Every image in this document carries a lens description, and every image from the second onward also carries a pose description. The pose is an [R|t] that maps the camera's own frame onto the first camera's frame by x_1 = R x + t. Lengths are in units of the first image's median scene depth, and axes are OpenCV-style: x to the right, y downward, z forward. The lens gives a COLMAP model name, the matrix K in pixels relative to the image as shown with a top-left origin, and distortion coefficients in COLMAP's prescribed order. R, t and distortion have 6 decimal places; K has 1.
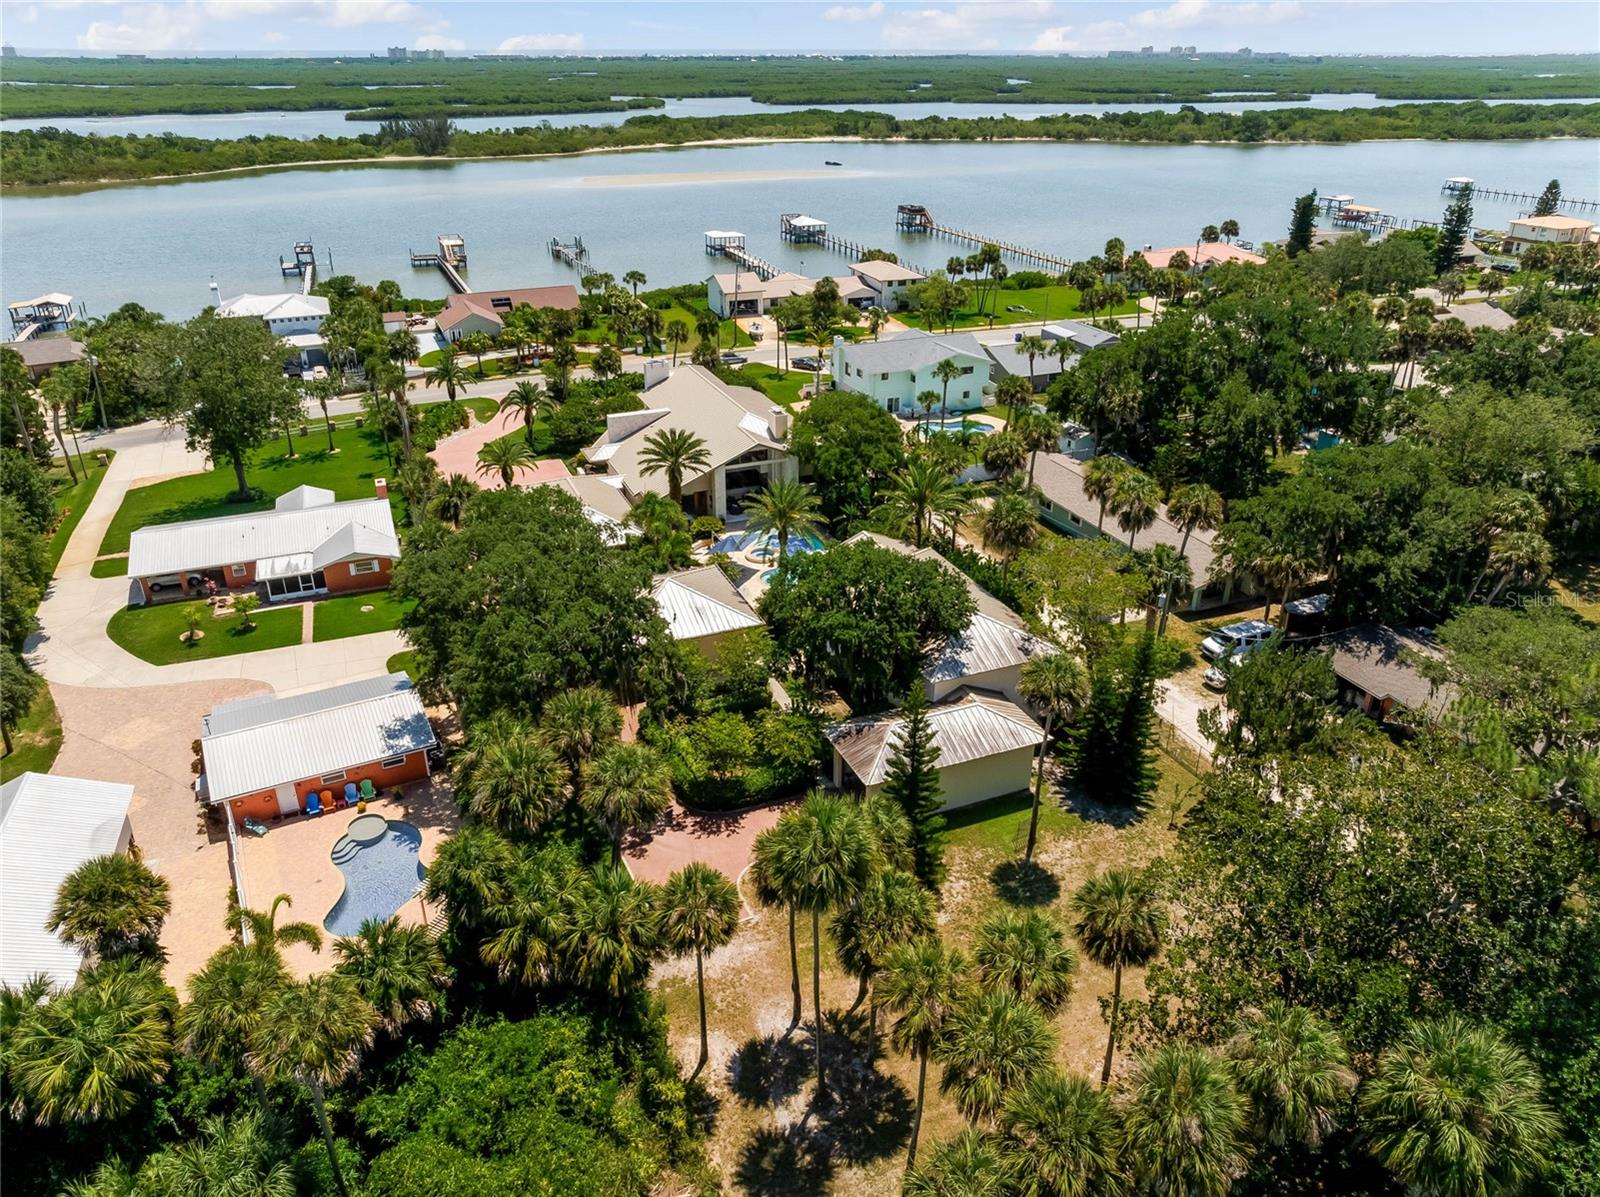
lens RADIAL K [[1128.9, 0, 800.0], [0, 1128.9, 598.5], [0, 0, 1]] dist [-0.022757, 0.014455]
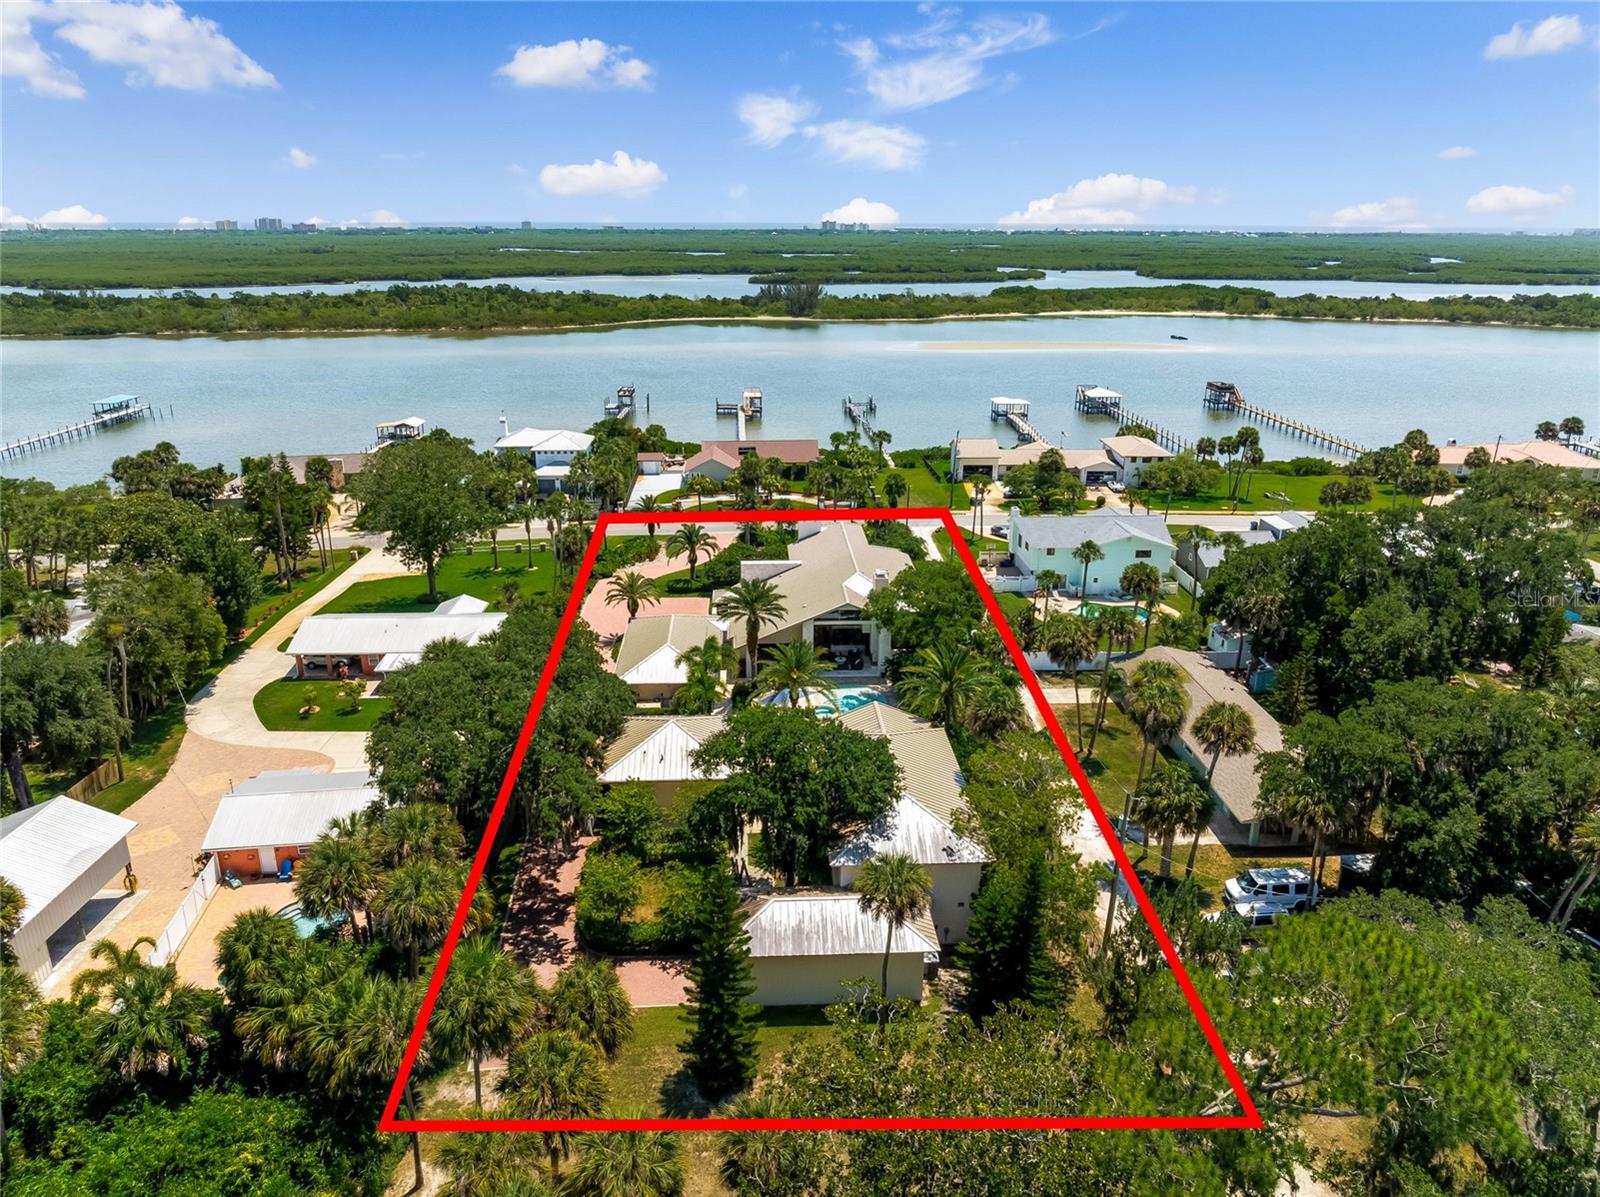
lens RADIAL K [[1128.9, 0, 800.0], [0, 1128.9, 598.5], [0, 0, 1]] dist [-0.022757, 0.014455]
pose [[0.939531, 0.110634, -0.324101, 0.104286], [-0.152707, 0.982427, -0.107320, -0.011373], [0.306532, 0.150322, 0.939916, 0.015571]]
